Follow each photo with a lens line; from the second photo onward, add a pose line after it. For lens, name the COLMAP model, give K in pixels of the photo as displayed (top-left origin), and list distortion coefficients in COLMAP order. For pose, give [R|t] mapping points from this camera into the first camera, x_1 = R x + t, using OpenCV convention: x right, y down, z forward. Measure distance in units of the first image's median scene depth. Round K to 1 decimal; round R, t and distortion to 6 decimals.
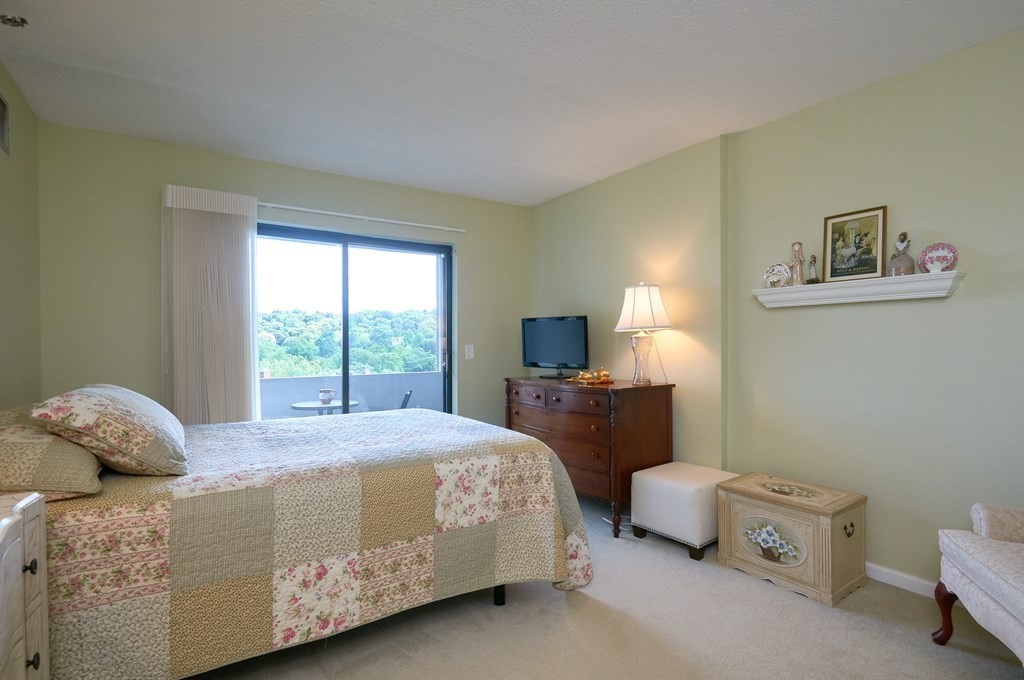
lens RADIAL K [[508.7, 0, 521.1], [0, 508.7, 345.5], [0, 0, 1]] dist [0.001899, 0.000485]
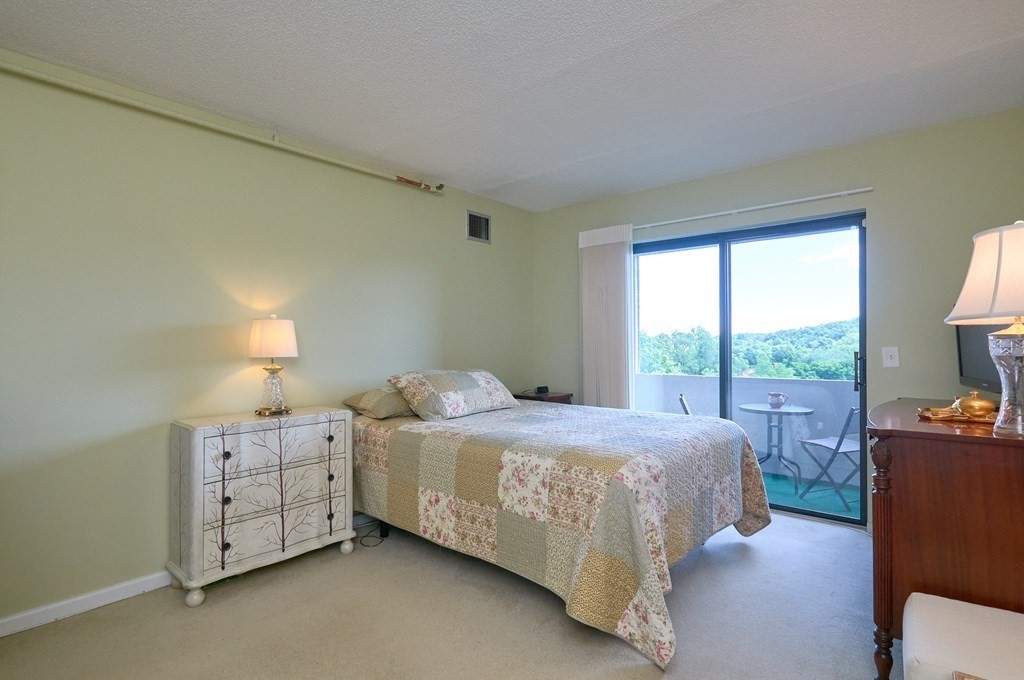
lens RADIAL K [[508.7, 0, 514.2], [0, 508.7, 336.2], [0, 0, 1]] dist [0.001899, 0.000485]
pose [[0.266383, -0.011026, -0.963804, 0.931062], [0.000234, 0.999935, -0.011375, -0.017686], [0.963867, 0.002804, 0.266369, 0.675317]]
